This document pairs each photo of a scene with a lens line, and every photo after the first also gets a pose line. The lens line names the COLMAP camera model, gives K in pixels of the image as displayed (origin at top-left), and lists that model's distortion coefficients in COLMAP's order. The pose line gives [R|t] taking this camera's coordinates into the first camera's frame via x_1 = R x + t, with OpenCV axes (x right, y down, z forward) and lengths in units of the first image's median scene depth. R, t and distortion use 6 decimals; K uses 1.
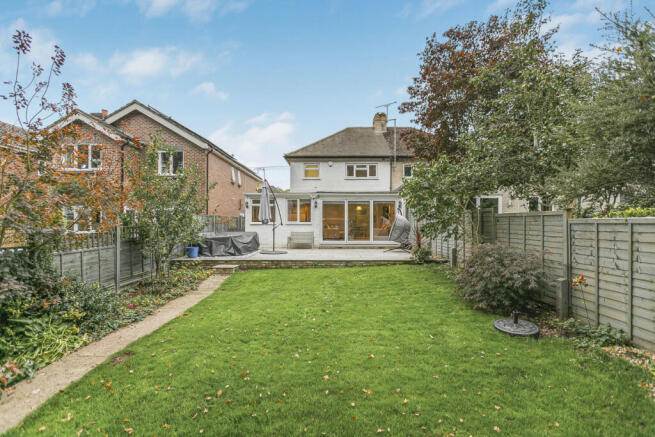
lens RADIAL K [[295.1, 0, 327.0], [0, 295.1, 216.5], [0, 0, 1]] dist [0.001494, -0.000074]
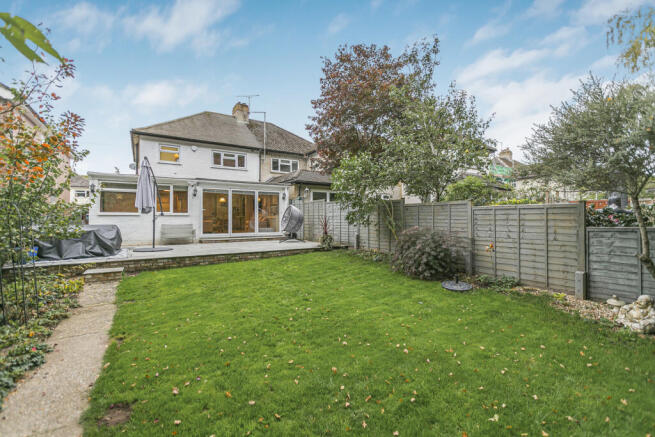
lens RADIAL K [[292.1, 0, 328.5], [0, 292.1, 210.1], [0, 0, 1]] dist [0.000804, 0.000133]
pose [[0.833540, 0.013552, 0.552292, -0.187853], [-0.009749, 0.999904, -0.009823, 0.015667], [-0.552372, 0.002804, 0.833593, 0.070353]]
